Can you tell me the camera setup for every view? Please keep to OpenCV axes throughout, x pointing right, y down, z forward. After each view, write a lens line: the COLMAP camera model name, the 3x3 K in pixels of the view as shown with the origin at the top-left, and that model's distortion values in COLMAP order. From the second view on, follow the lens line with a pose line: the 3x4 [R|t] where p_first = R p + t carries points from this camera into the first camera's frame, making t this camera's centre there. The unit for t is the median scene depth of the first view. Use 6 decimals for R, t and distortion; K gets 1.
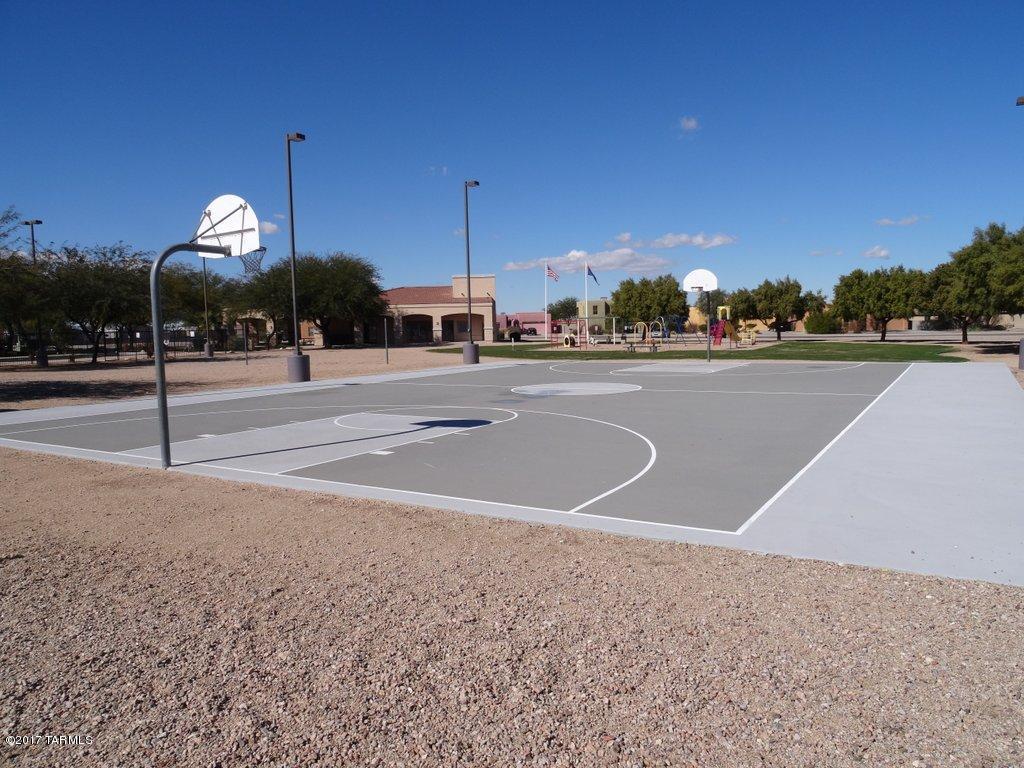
lens RADIAL K [[820.6, 0, 512.0], [0, 820.6, 384.0], [0, 0, 1]] dist [-0.007642, -0.003901]
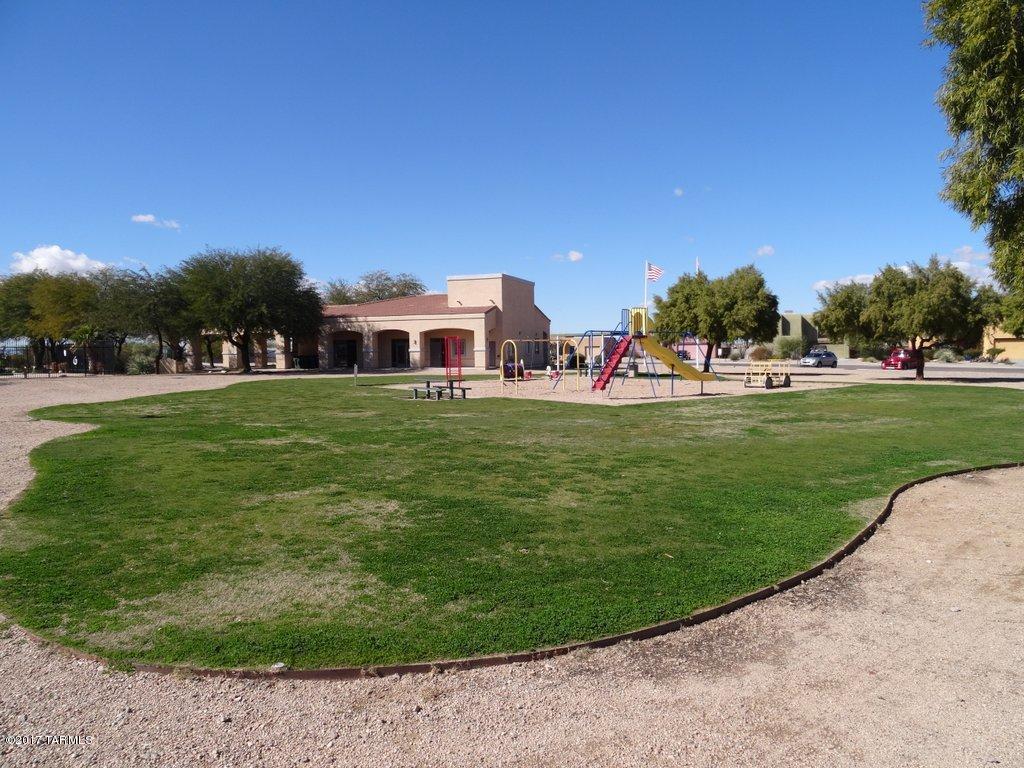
lens RADIAL K [[820.6, 0, 512.0], [0, 820.6, 384.0], [0, 0, 1]] dist [-0.007642, -0.003901]
pose [[0.918645, 0.026325, -0.394205, 0.276044], [-0.040701, 0.998775, -0.028149, -0.019523], [0.392981, 0.041904, 0.918591, 0.366922]]
